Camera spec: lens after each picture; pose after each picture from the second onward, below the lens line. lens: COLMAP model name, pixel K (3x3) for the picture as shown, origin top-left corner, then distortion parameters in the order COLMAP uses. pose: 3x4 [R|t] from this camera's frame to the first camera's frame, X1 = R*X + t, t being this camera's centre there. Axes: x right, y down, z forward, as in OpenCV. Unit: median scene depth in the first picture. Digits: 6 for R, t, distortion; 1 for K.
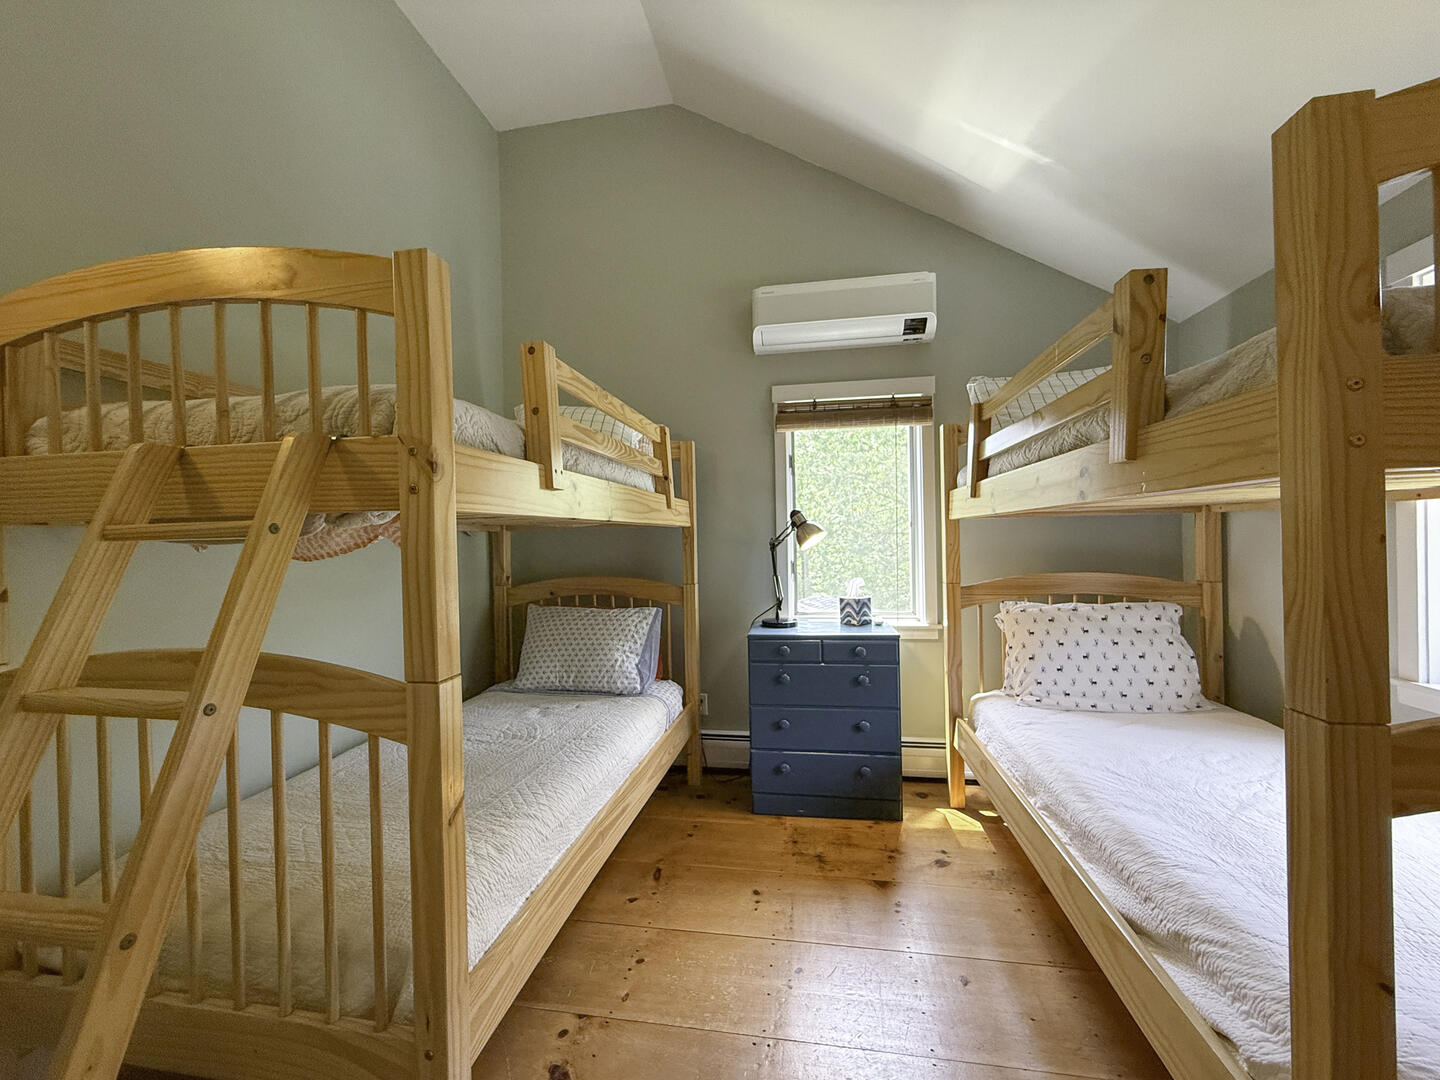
lens RADIAL K [[580.7, 0, 719.4], [0, 580.7, 539.6], [0, 0, 1]] dist [0.001327, -0.000156]
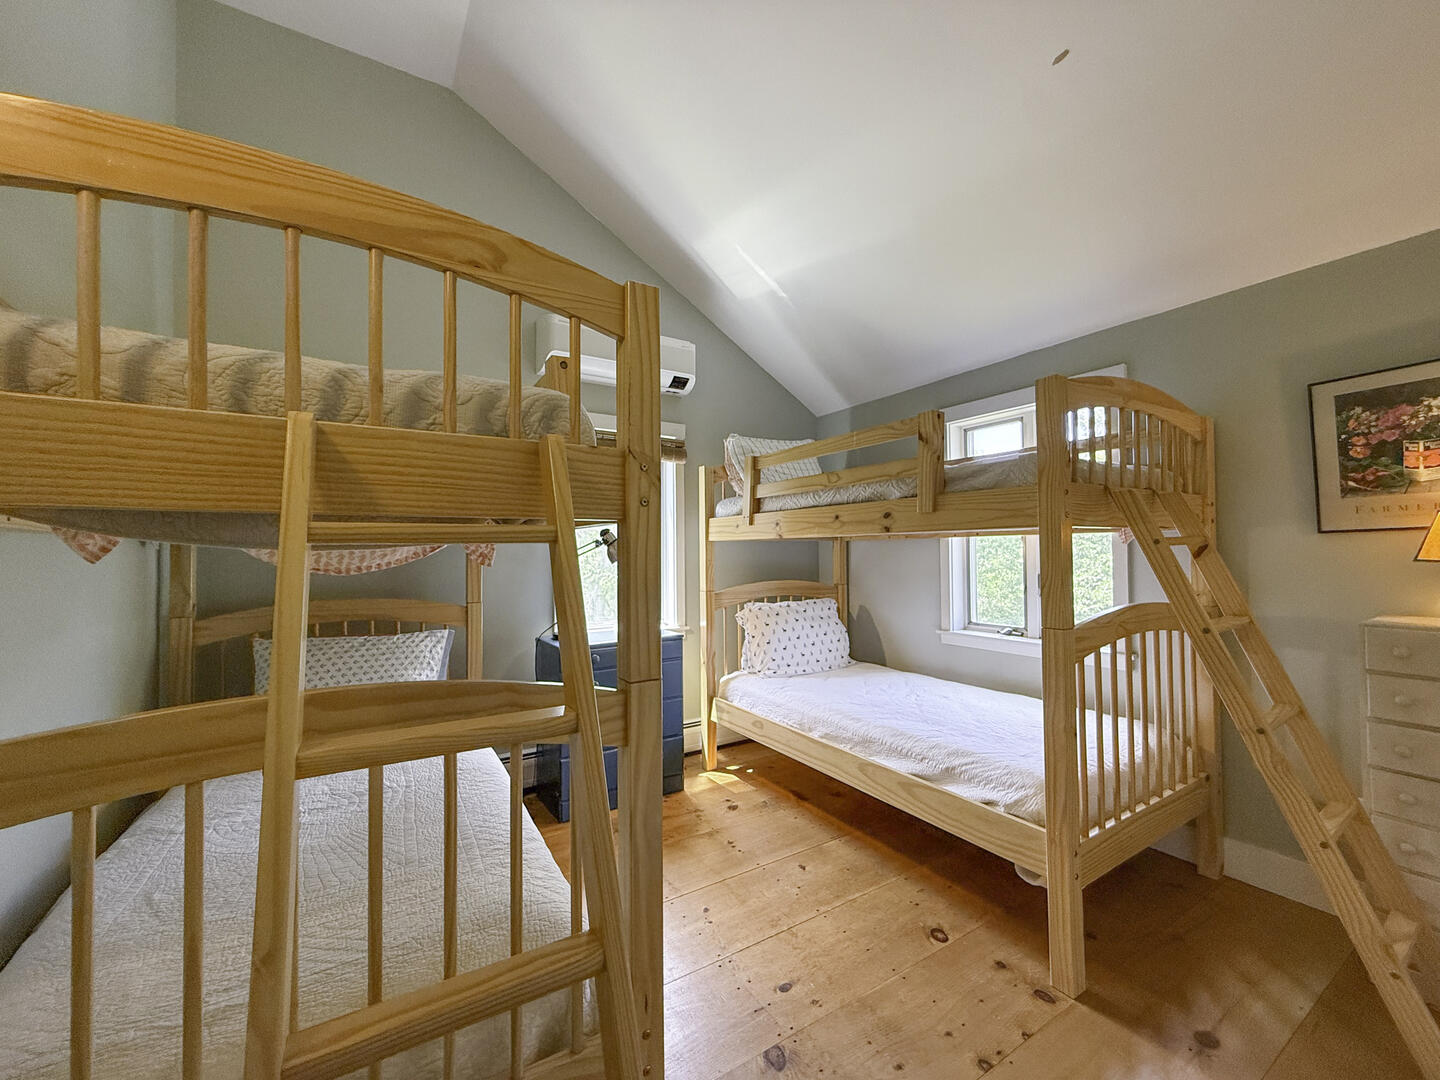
lens RADIAL K [[580.7, 0, 725.3], [0, 580.7, 538.2], [0, 0, 1]] dist [0.001327, -0.000156]
pose [[0.739196, 0.029093, 0.672862, -0.484548], [-0.004445, 0.999256, -0.038322, 0.008917], [-0.673476, 0.025337, 0.738775, 0.042888]]
